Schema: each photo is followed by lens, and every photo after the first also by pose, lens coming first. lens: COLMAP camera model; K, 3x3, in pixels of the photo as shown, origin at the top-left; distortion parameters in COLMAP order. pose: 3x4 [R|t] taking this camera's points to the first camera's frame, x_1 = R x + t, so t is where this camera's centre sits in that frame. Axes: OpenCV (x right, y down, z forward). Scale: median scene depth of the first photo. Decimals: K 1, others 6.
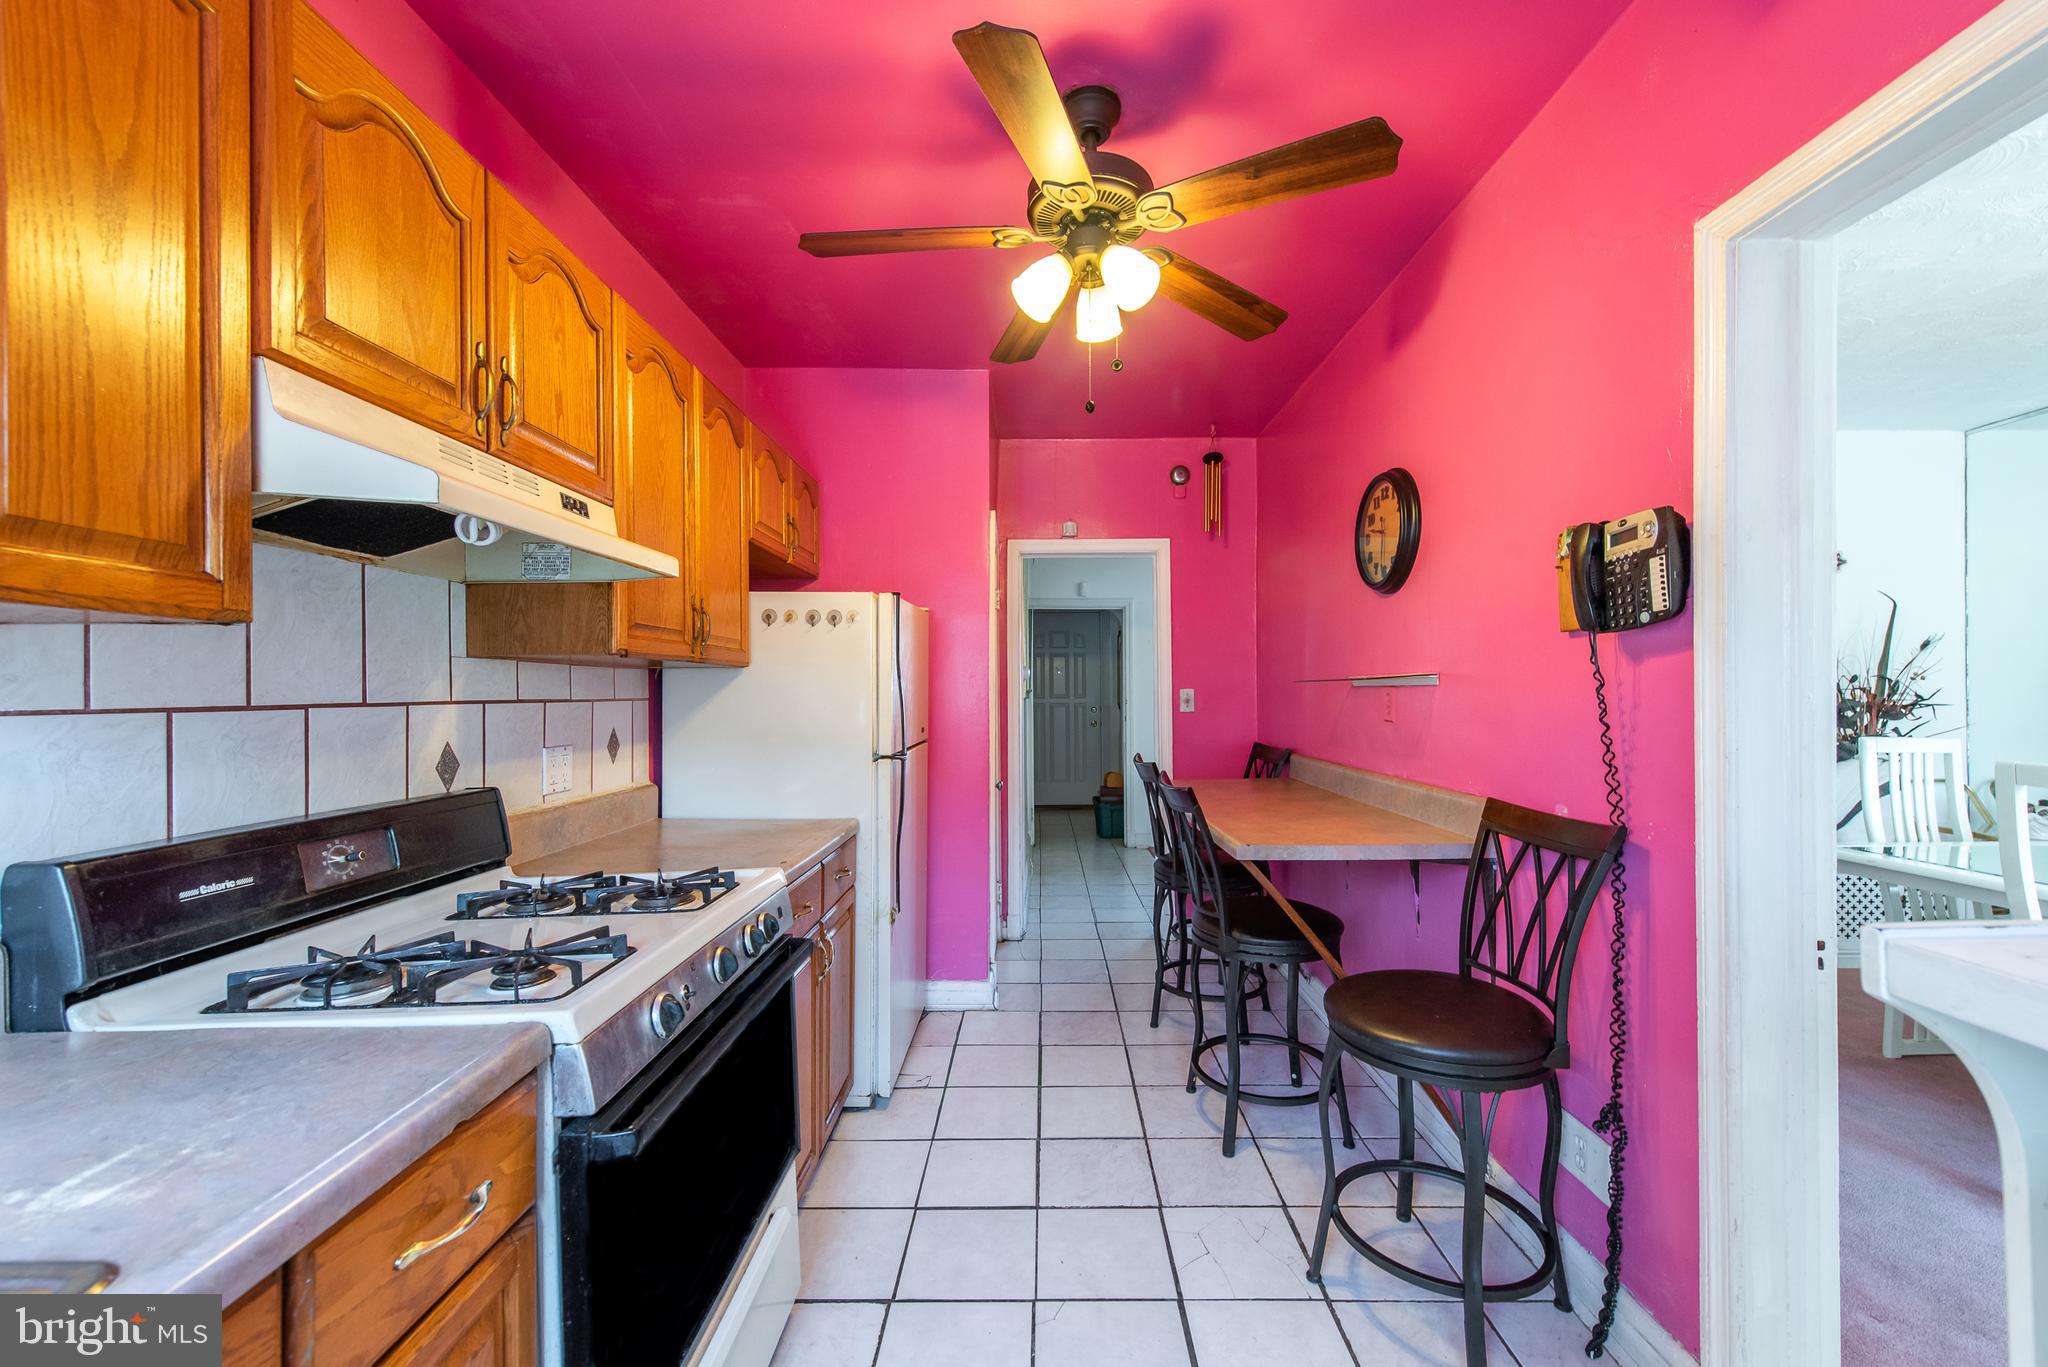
lens RADIAL K [[808.9, 0, 1037.7], [0, 808.9, 691.9], [0, 0, 1]] dist [0.013623, -0.003911]
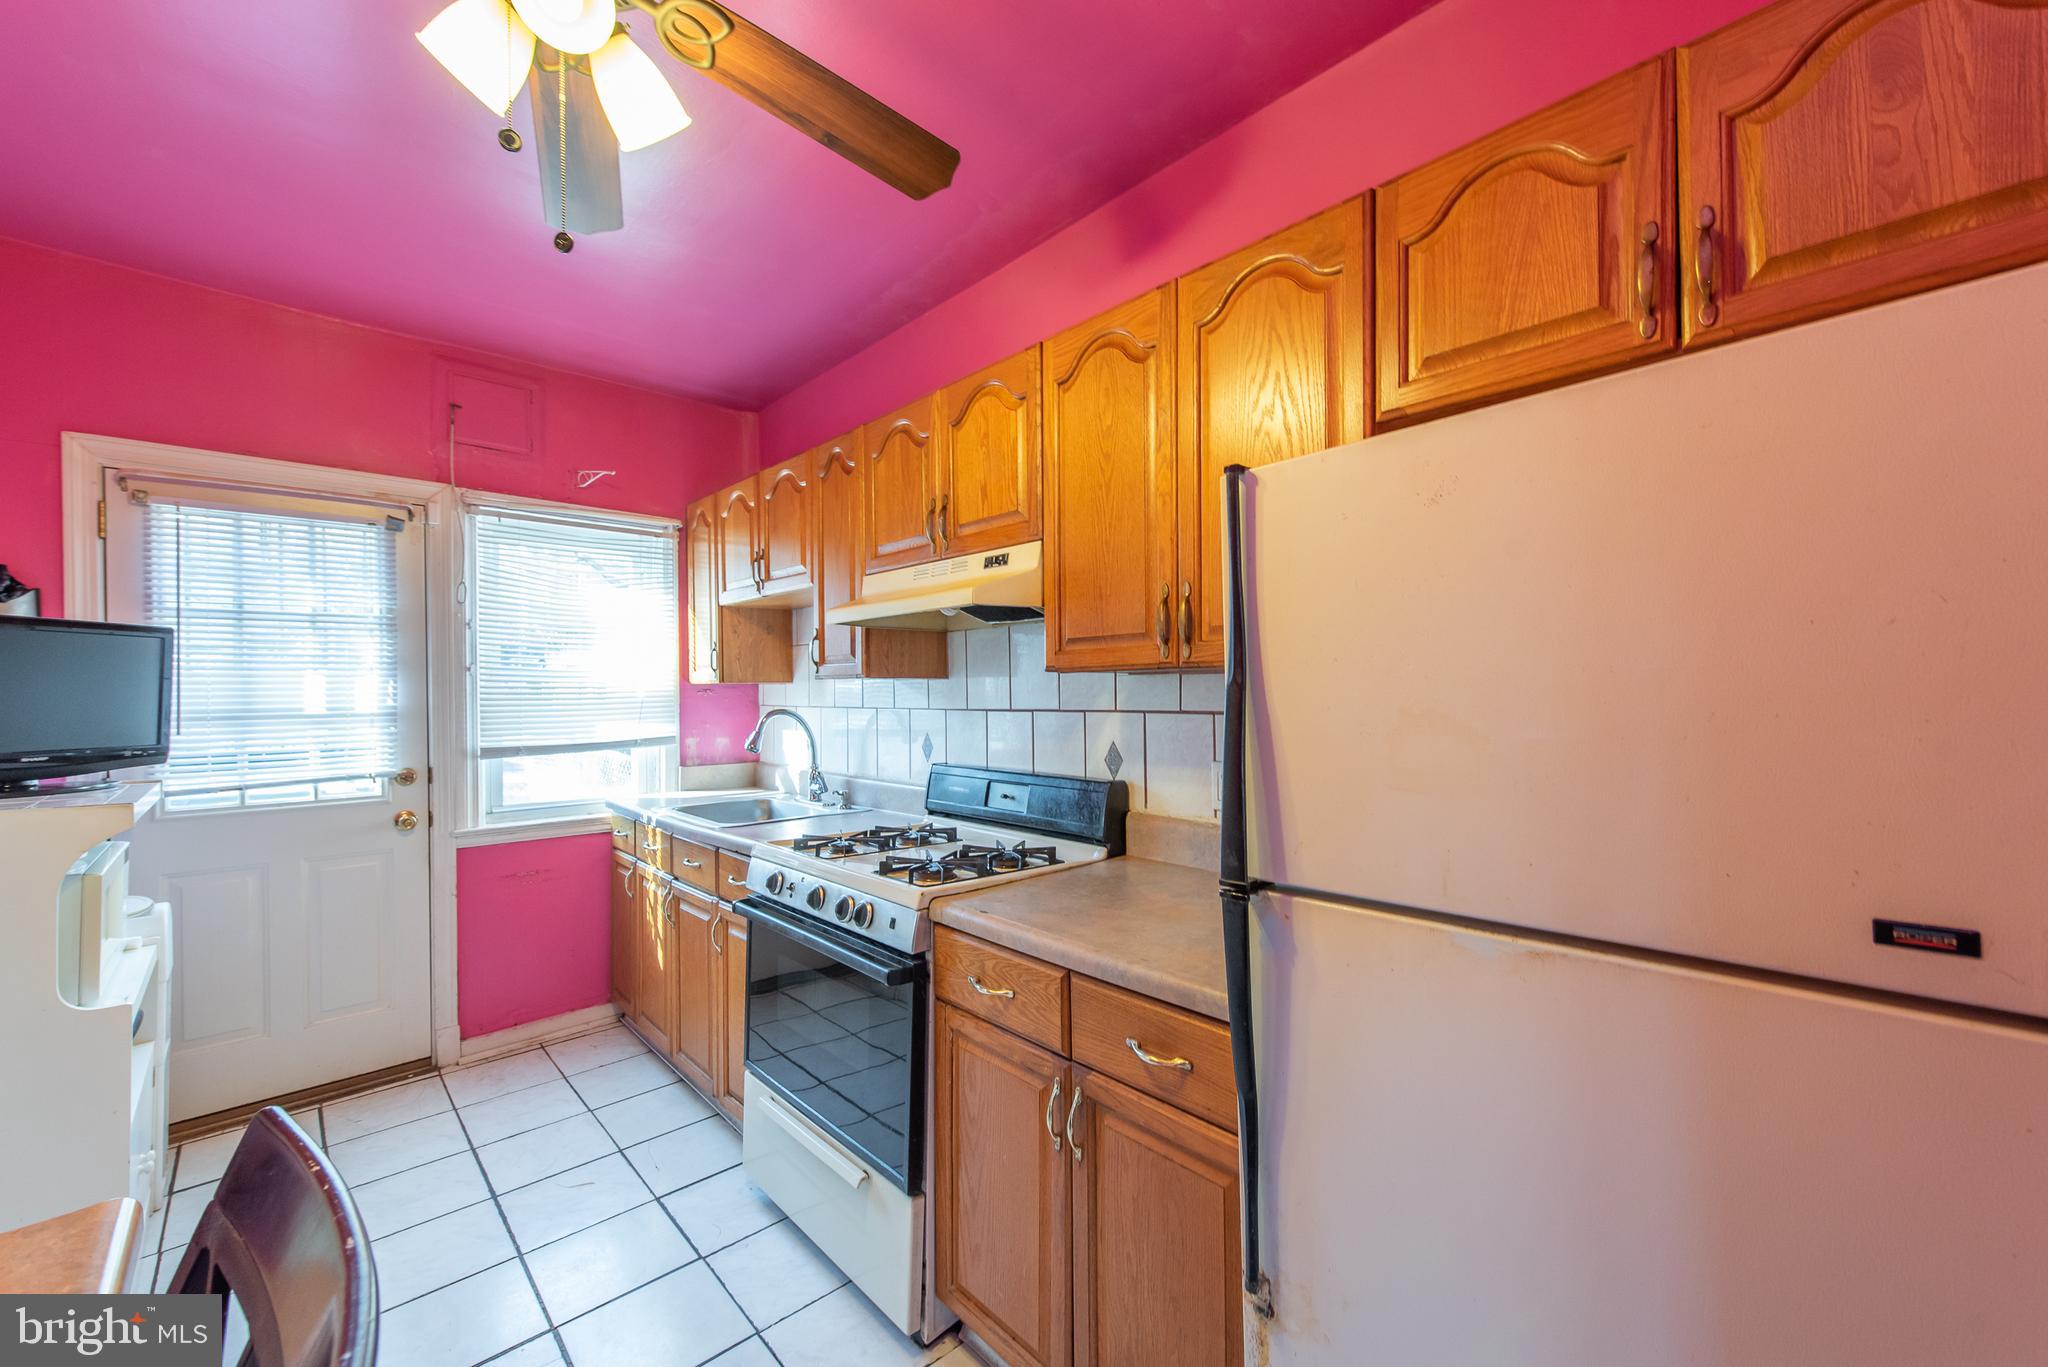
lens RADIAL K [[808.9, 0, 1031.7], [0, 808.9, 688.9], [0, 0, 1]] dist [0.013623, -0.003911]
pose [[-0.727659, 0.008976, -0.685880, 0.252943], [0.011980, 0.999928, 0.000376, -0.024311], [0.685834, -0.007943, -0.727715, 1.840571]]
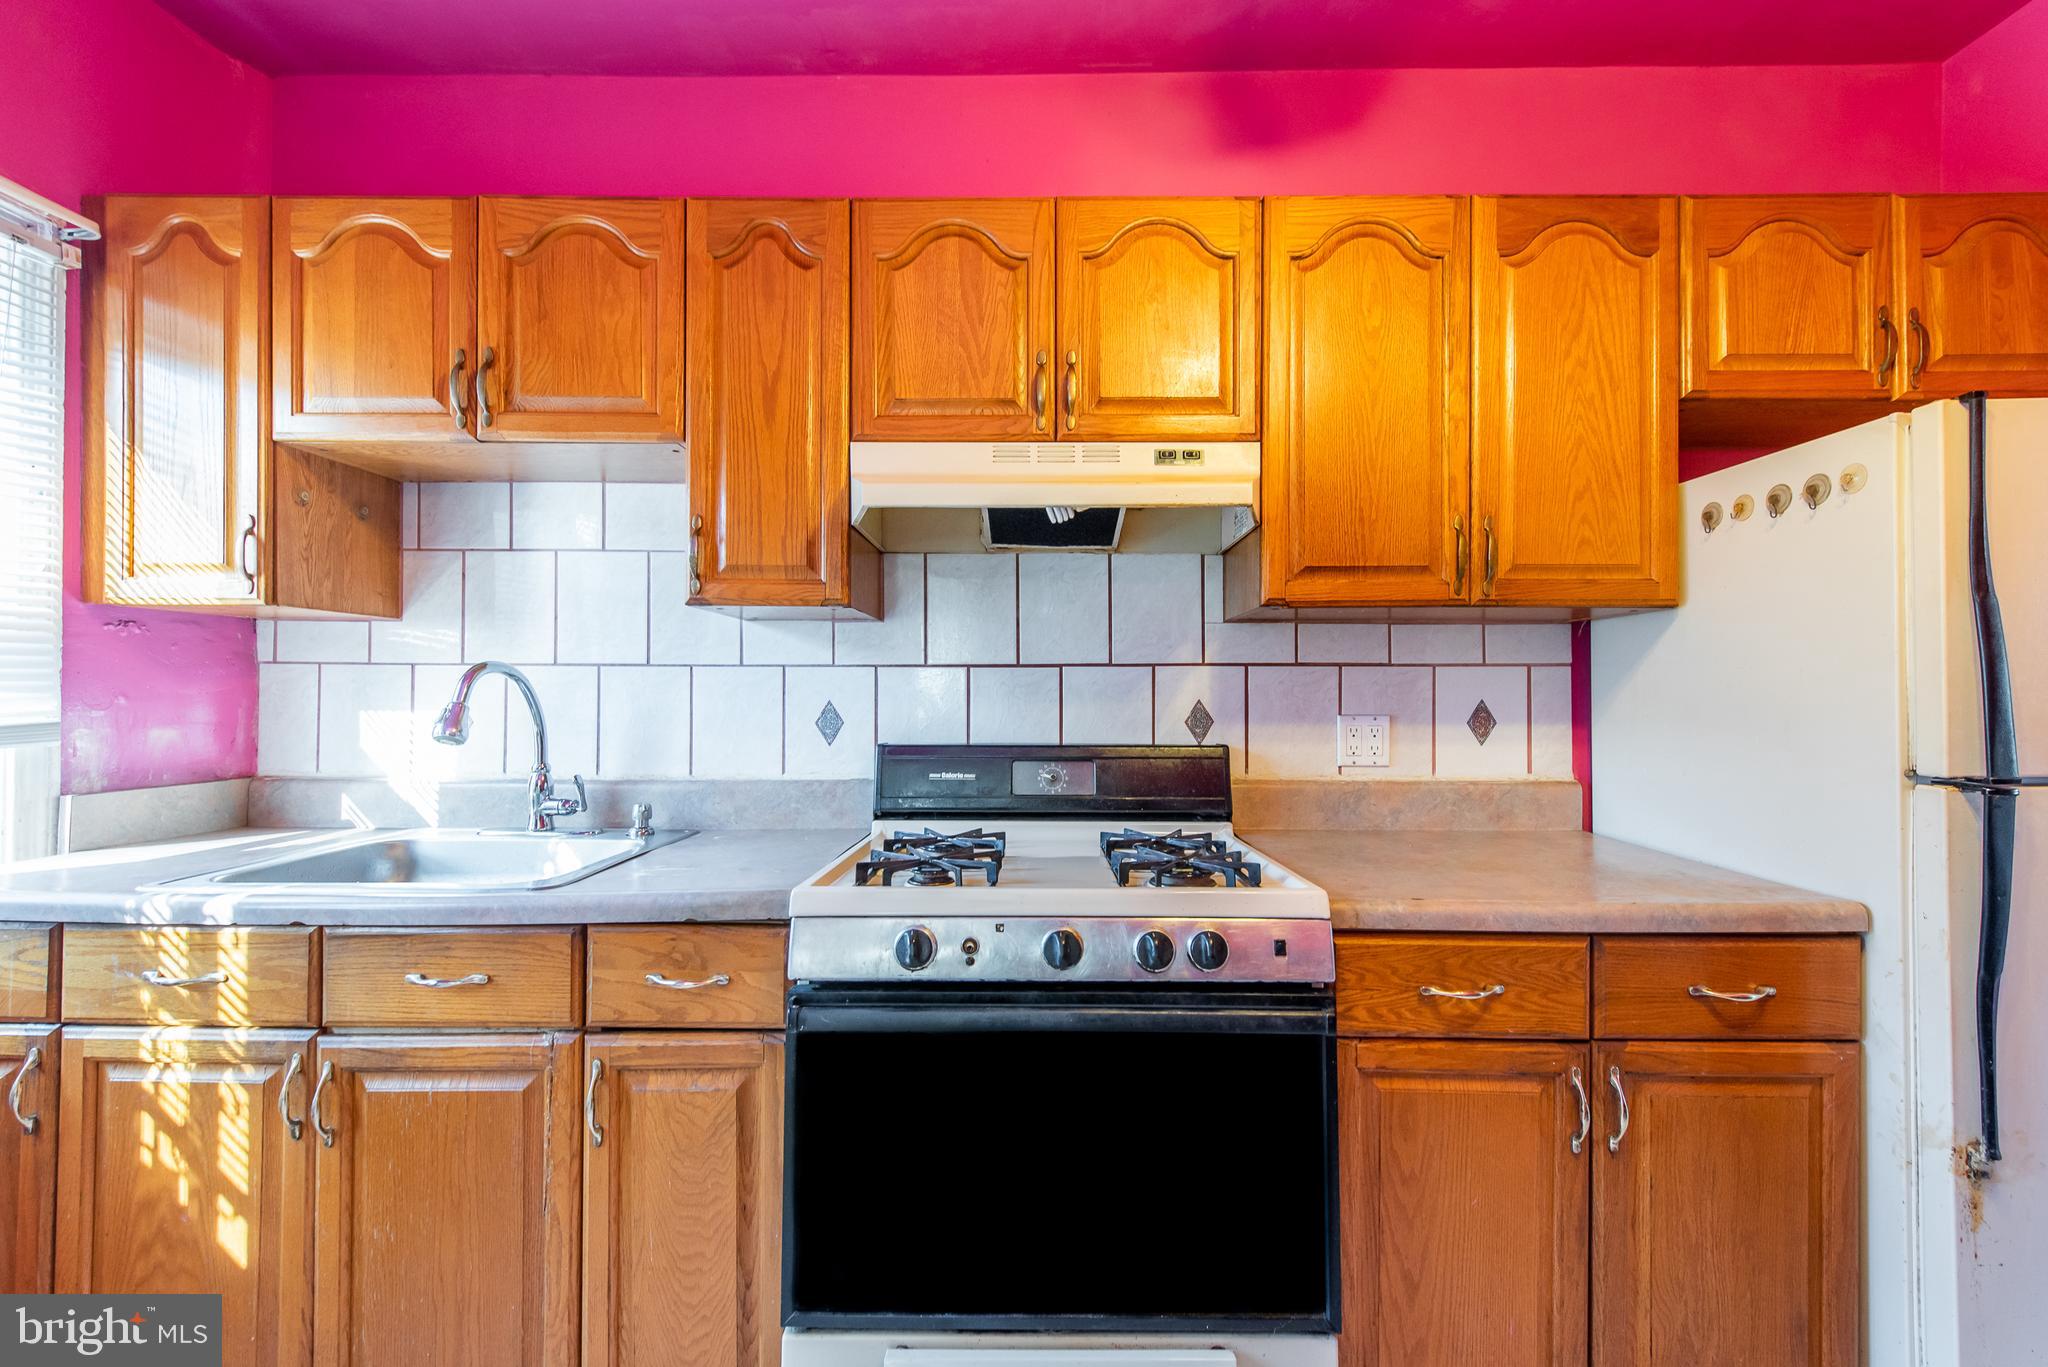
lens RADIAL K [[808.9, 0, 1034.1], [0, 808.9, 687.0], [0, 0, 1]] dist [0.013623, -0.003911]
pose [[-0.002524, -0.005617, -0.999981, 0.377667], [-0.001320, 0.999983, -0.005614, 0.050085], [0.999996, 0.001306, -0.002531, 0.773246]]
